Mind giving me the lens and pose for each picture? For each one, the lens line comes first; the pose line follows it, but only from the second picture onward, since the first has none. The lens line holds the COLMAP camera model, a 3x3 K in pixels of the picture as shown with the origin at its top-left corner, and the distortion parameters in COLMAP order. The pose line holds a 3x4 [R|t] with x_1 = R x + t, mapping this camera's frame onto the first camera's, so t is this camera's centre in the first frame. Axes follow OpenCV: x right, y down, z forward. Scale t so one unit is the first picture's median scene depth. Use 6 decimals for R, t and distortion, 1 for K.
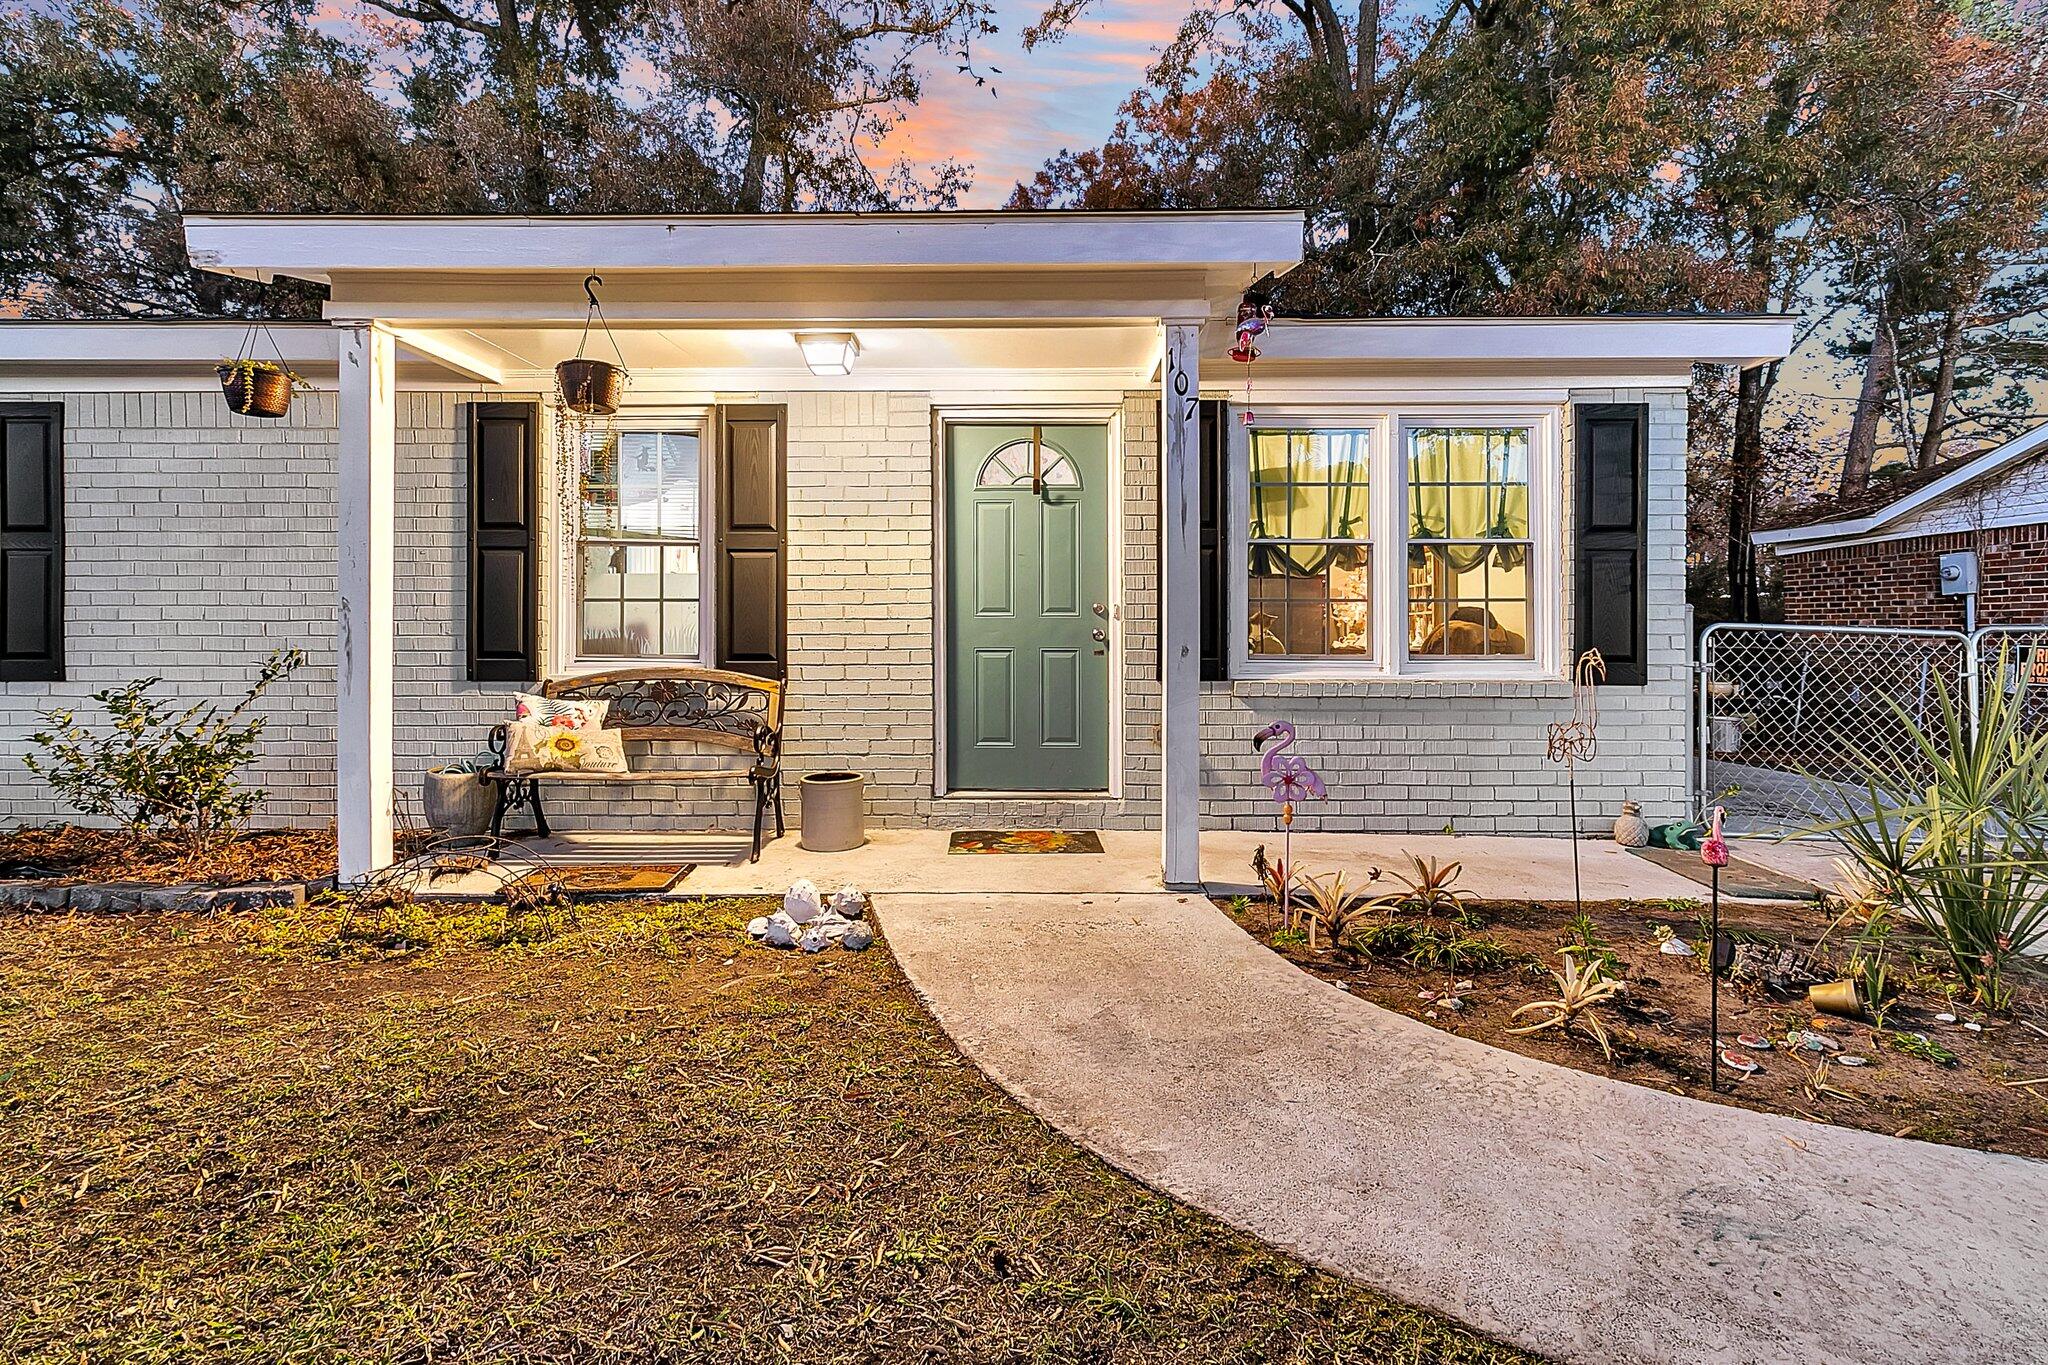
lens RADIAL K [[954.6, 0, 1030.9], [0, 954.6, 641.8], [0, 0, 1]] dist [-0.004525, 0.003349]
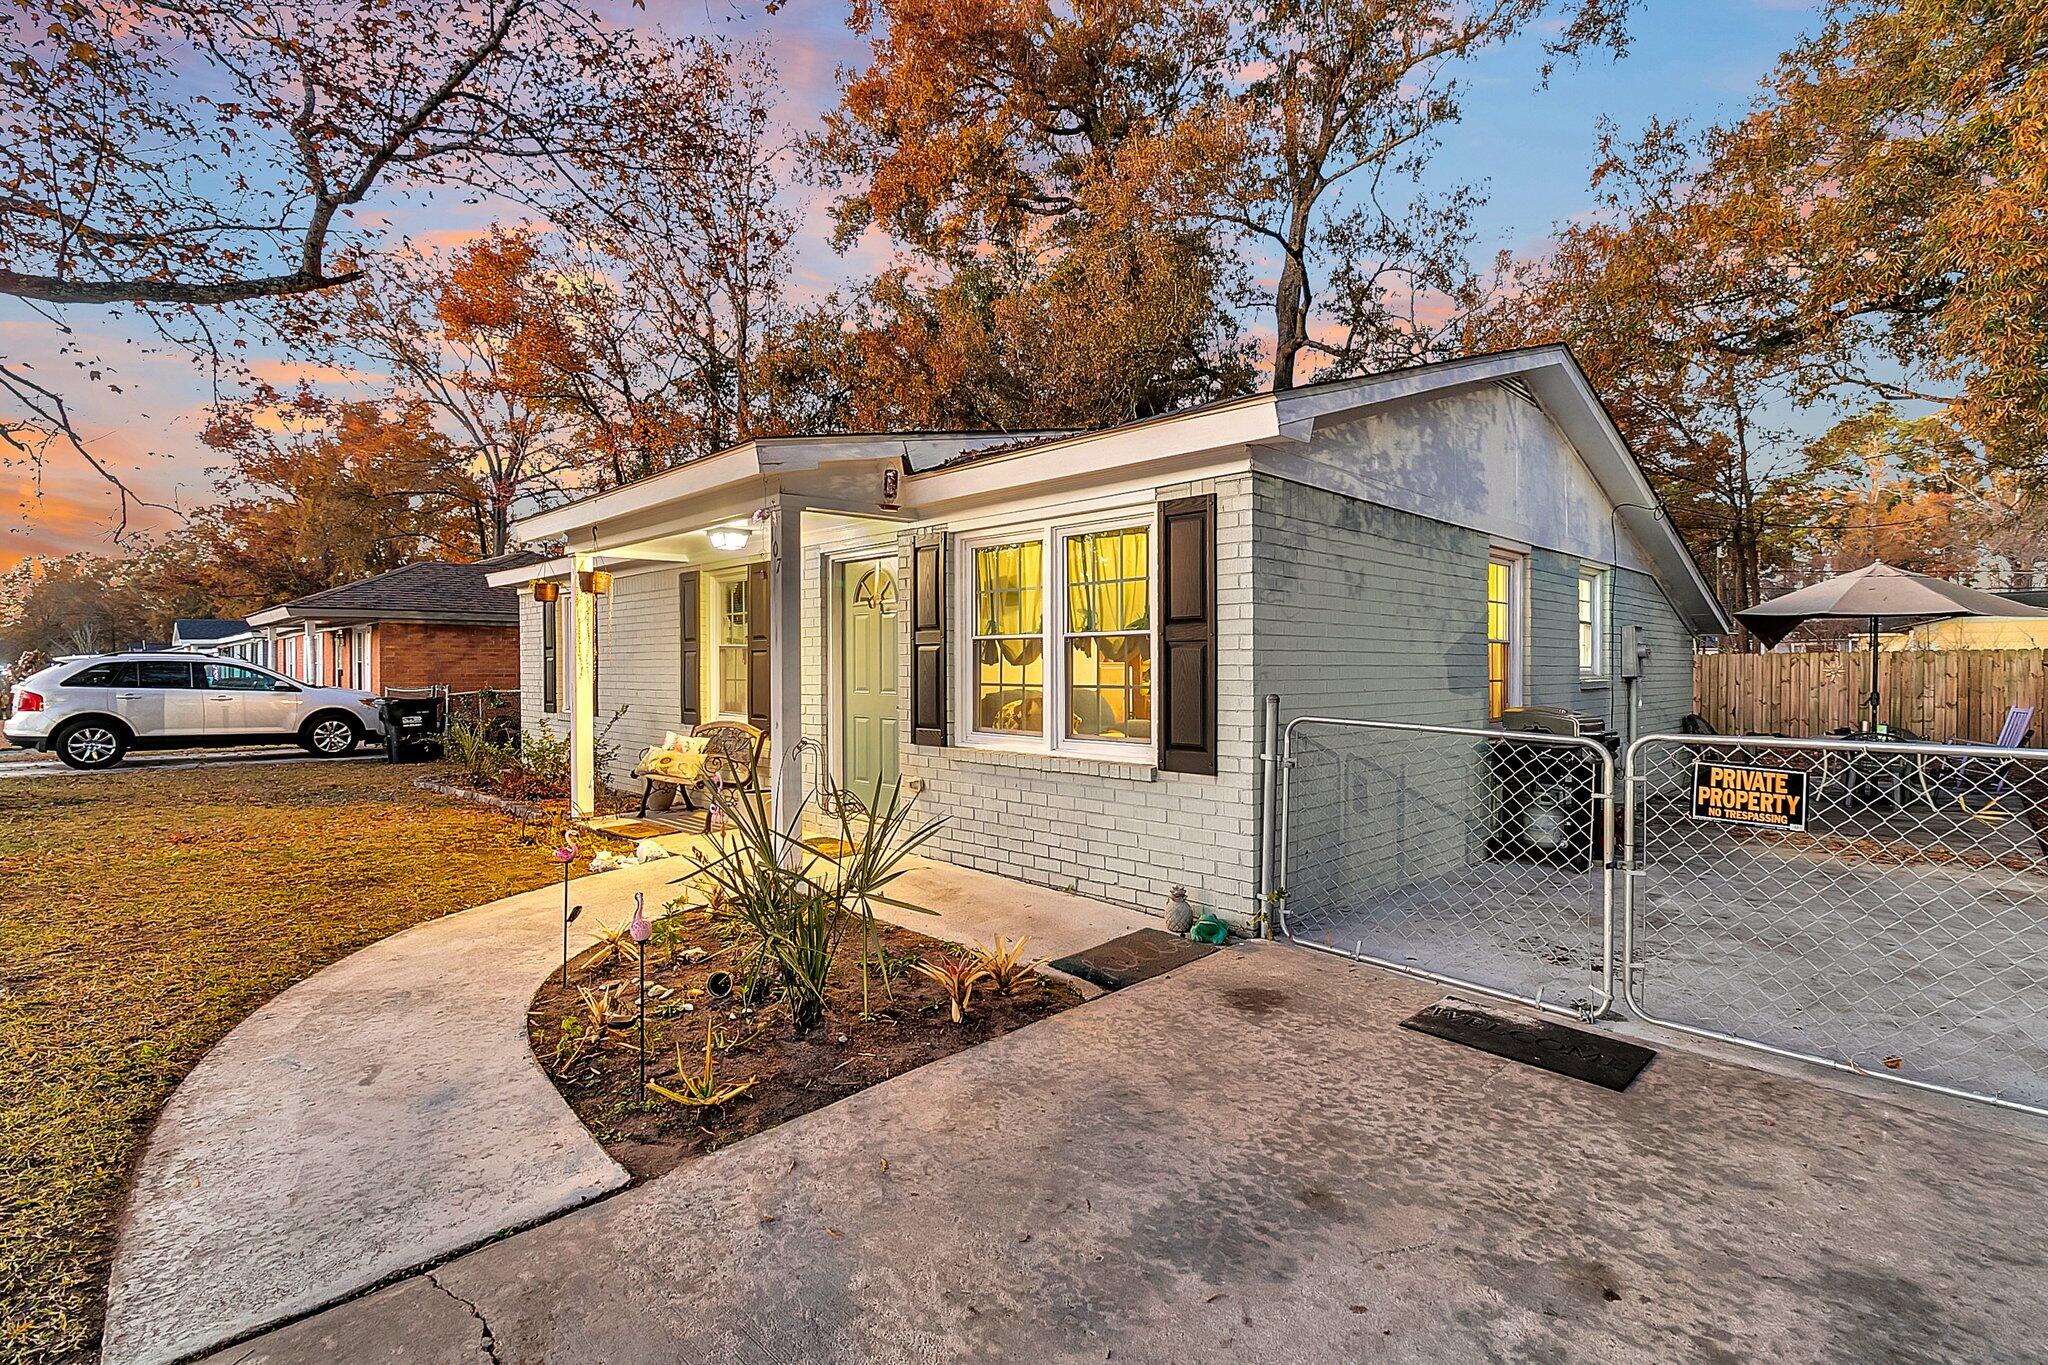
lens RADIAL K [[954.6, 0, 1030.4], [0, 954.6, 677.6], [0, 0, 1]] dist [-0.004525, 0.003349]
pose [[0.715618, 0.006879, -0.698458, 1.181399], [-0.007148, 0.999971, 0.002524, -0.057308], [0.698455, 0.003186, 0.715647, 0.147771]]
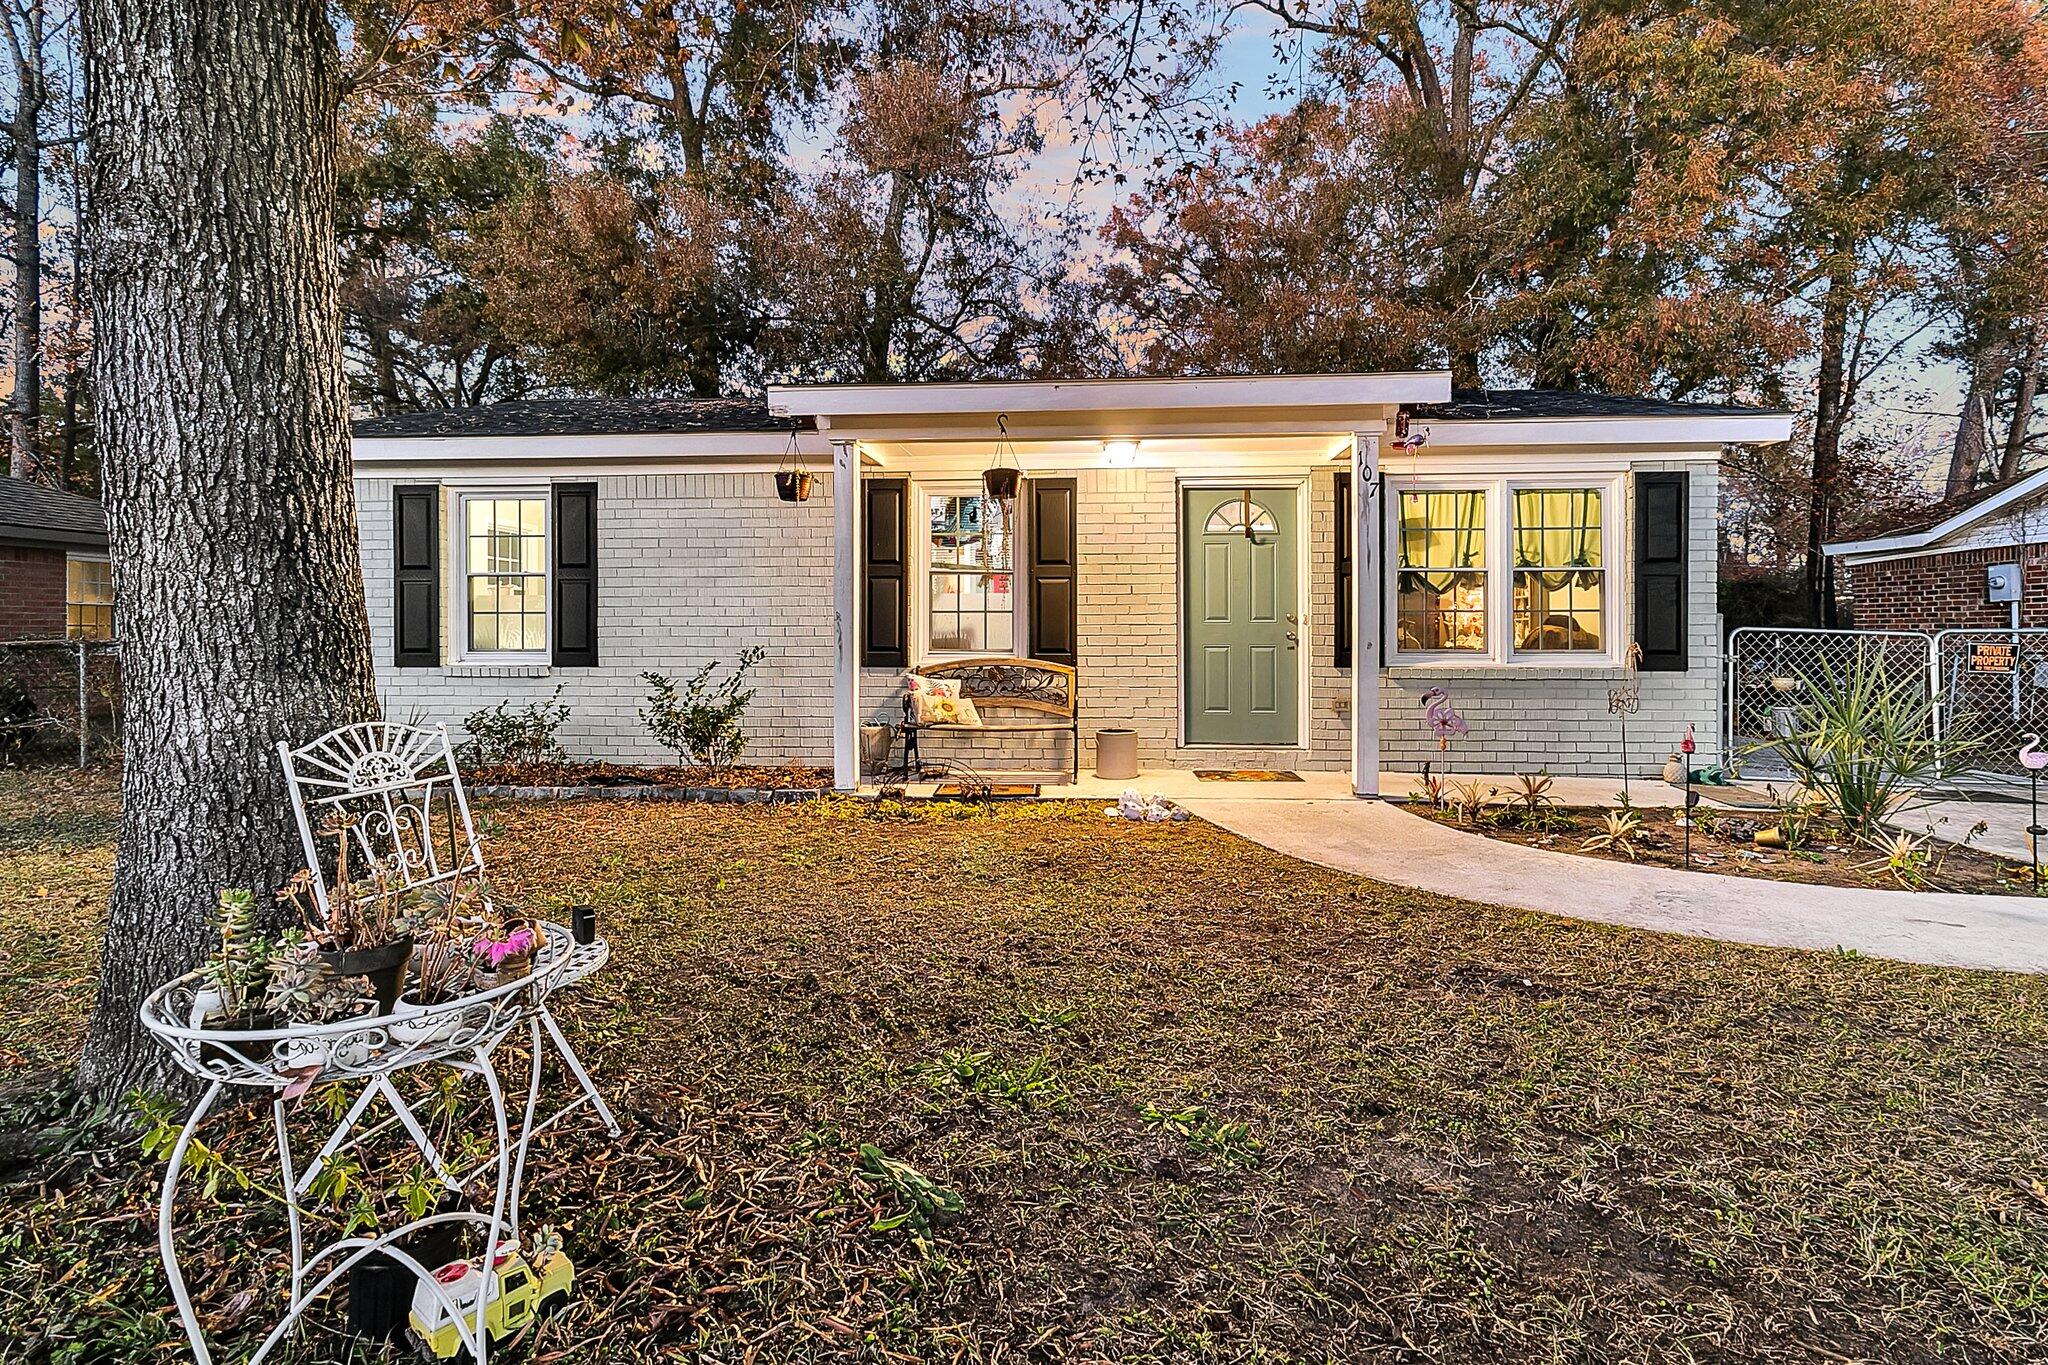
lens RADIAL K [[954.6, 0, 1043.9], [0, 954.6, 641.9], [0, 0, 1]] dist [-0.004525, 0.003349]
pose [[0.997754, 0.000146, -0.066983, -0.206510], [-0.000378, 0.999994, -0.003448, 0.007305], [0.066982, 0.003465, 0.997748, -0.461762]]
